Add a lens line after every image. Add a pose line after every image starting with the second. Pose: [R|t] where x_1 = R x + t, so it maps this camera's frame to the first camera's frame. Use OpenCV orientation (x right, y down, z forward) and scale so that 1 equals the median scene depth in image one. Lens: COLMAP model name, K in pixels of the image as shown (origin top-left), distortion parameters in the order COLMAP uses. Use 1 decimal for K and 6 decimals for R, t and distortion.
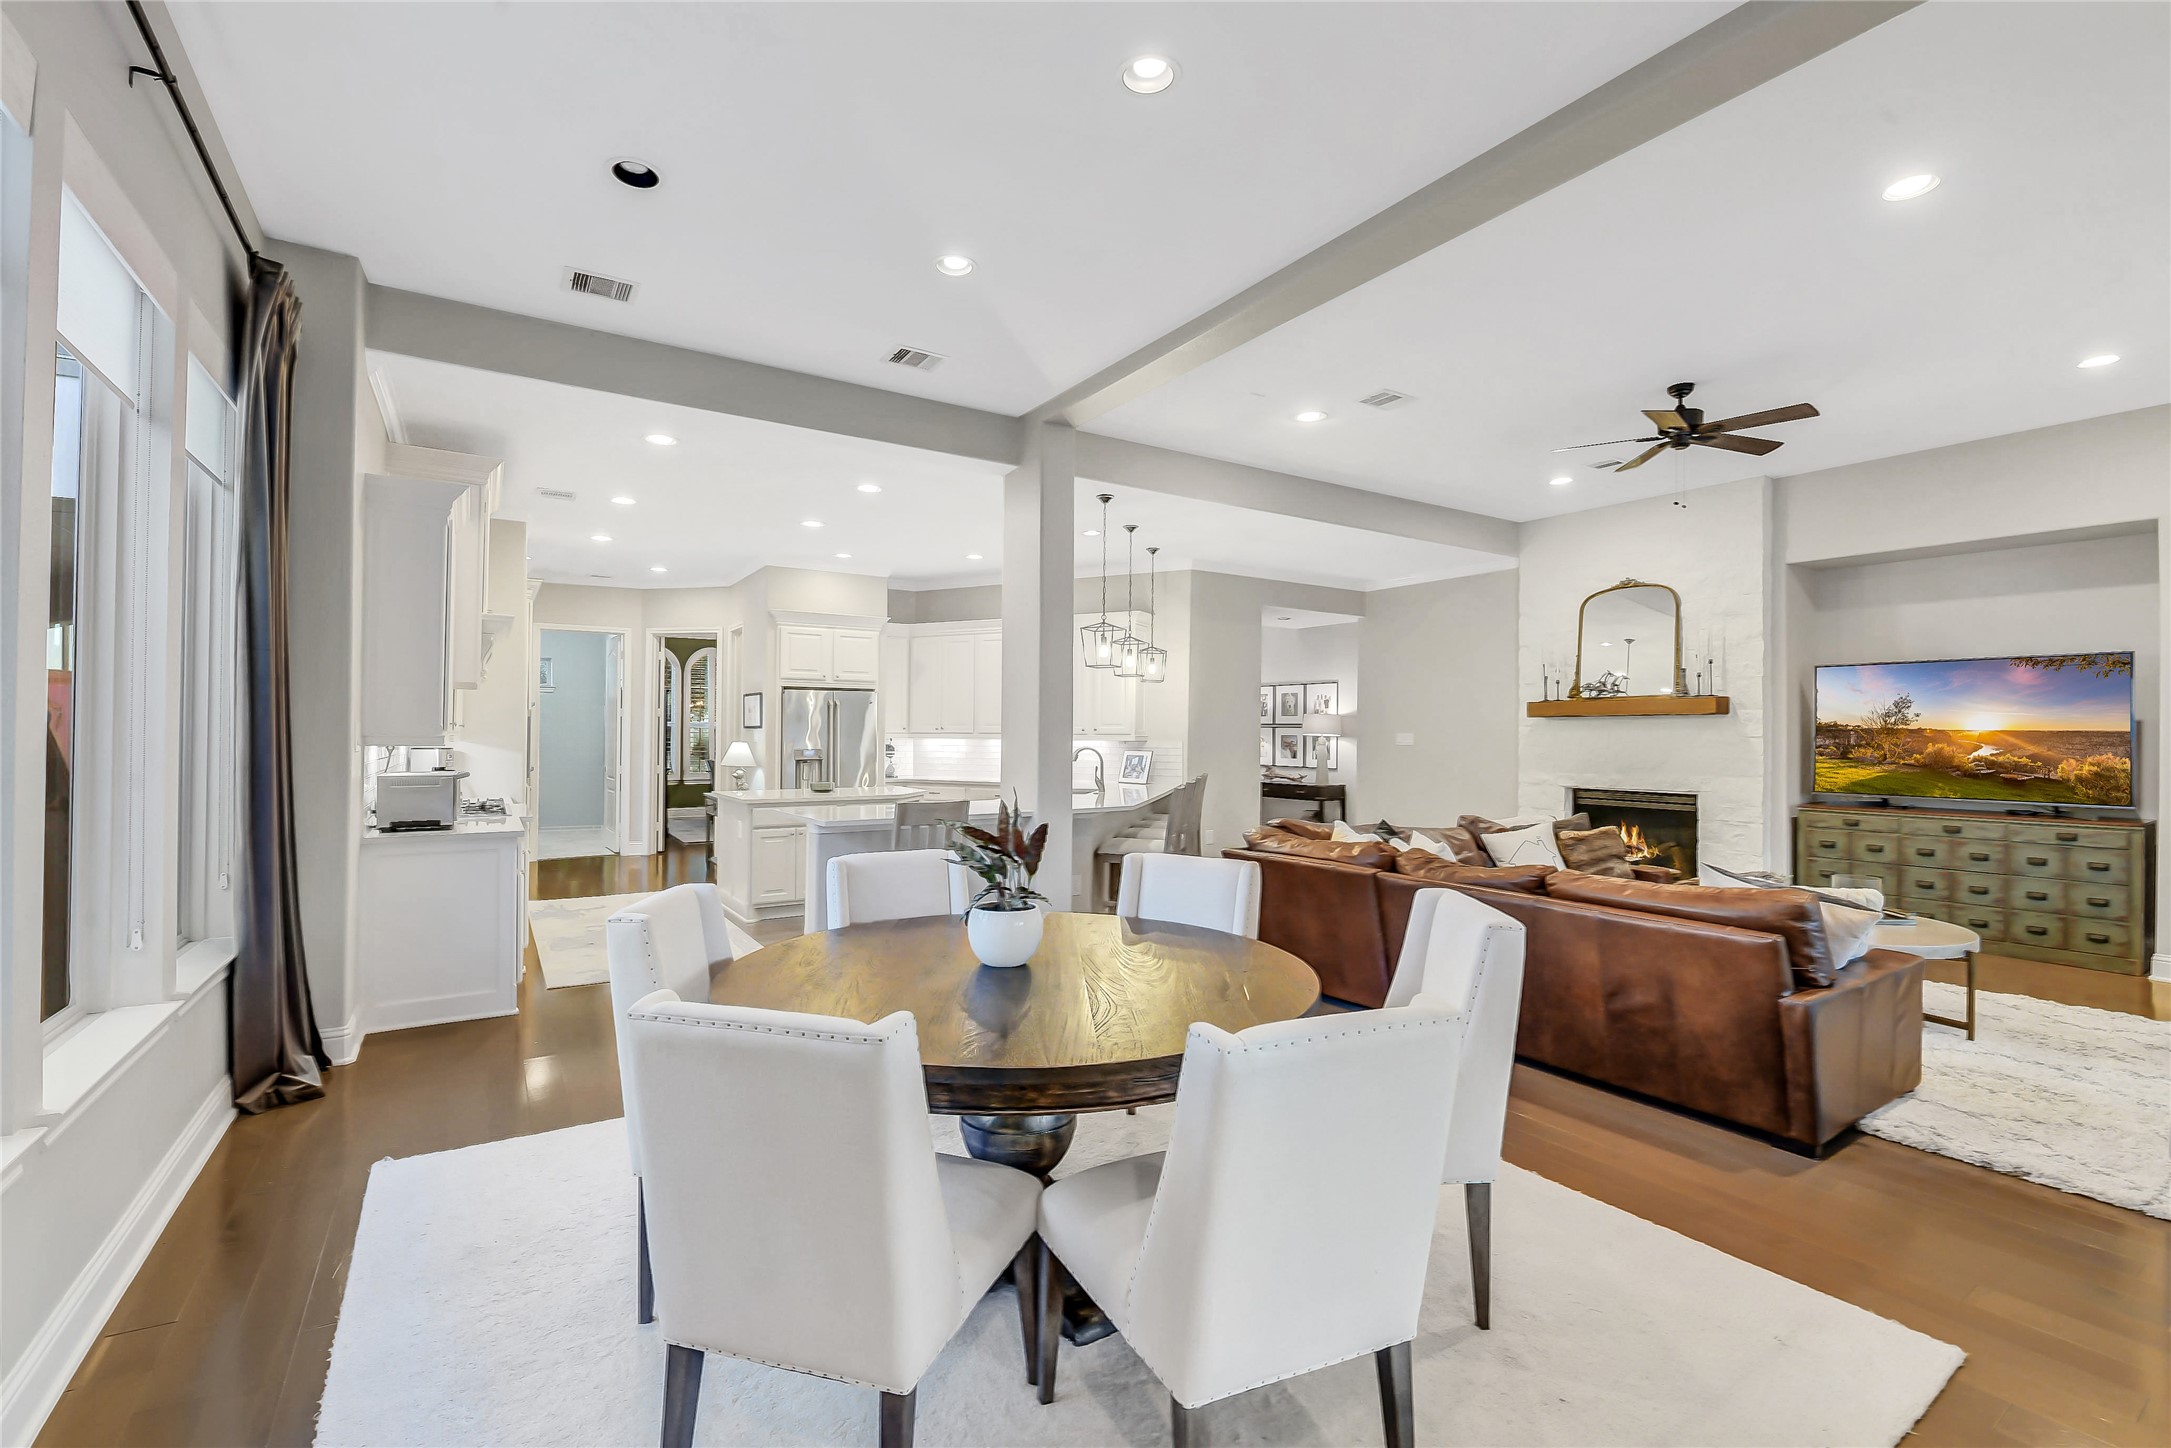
lens RADIAL K [[939.6, 0, 1091.0], [0, 939.6, 722.0], [0, 0, 1]] dist [-0.008631, -0.006061]
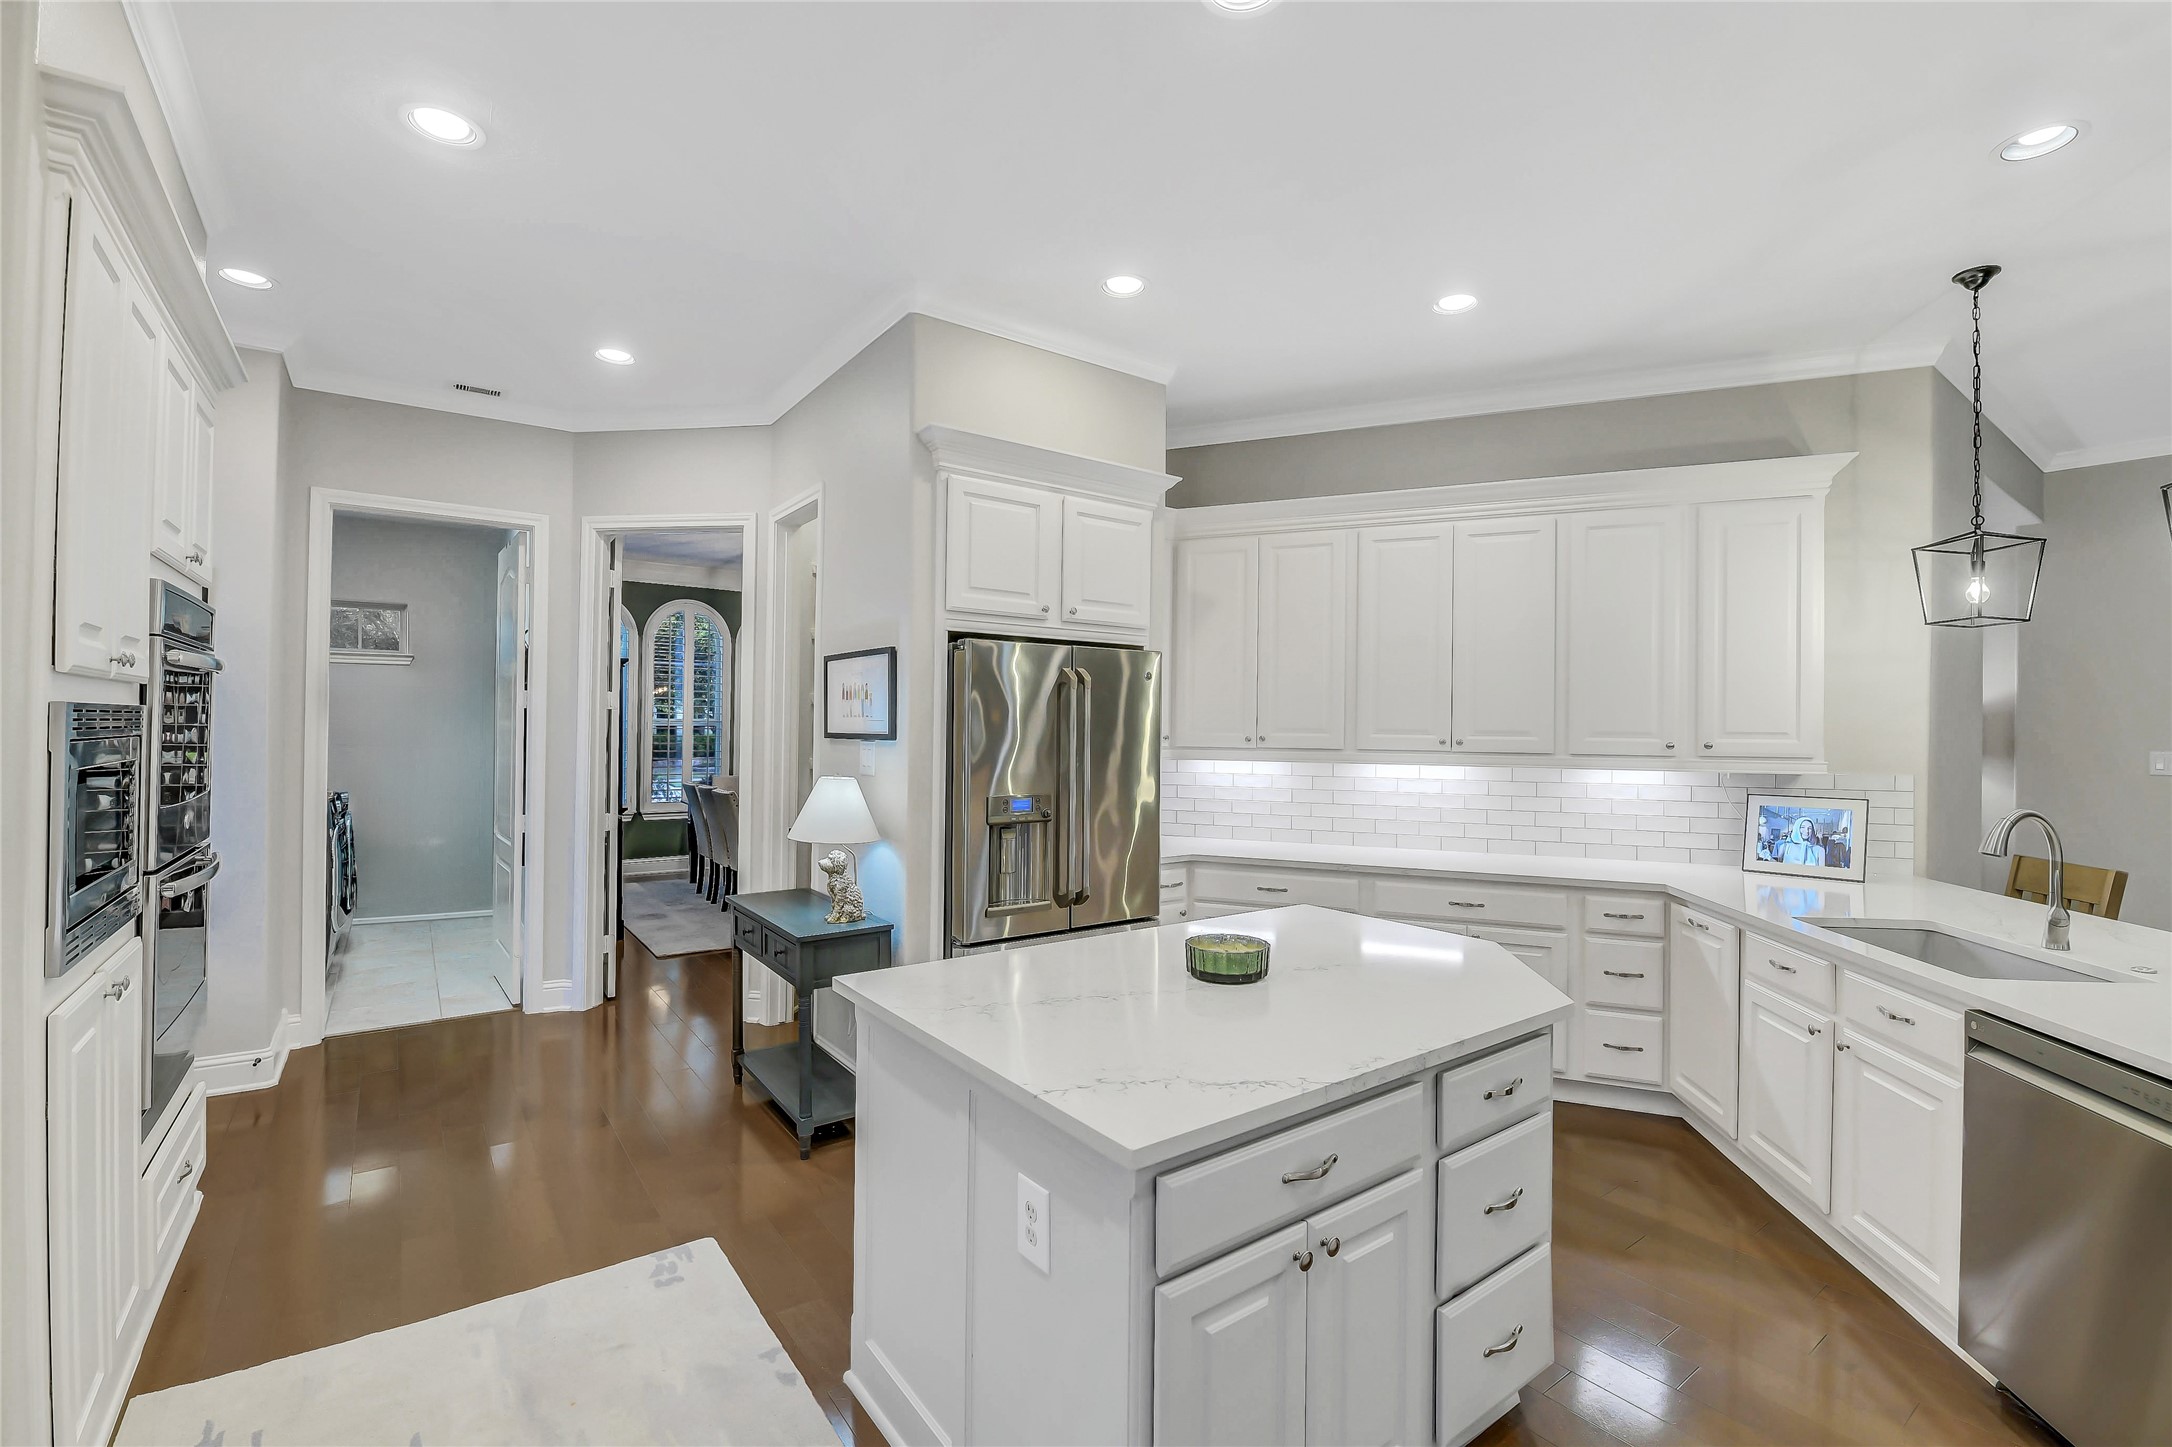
lens RADIAL K [[940.1, 0, 1096.6], [0, 940.1, 723.2], [0, 0, 1]] dist [-0.008631, -0.006061]
pose [[0.998182, 0.003990, 0.060142, -0.289102], [-0.004262, 0.999981, 0.004406, -0.002429], [-0.060123, -0.004655, 0.998180, 0.607336]]
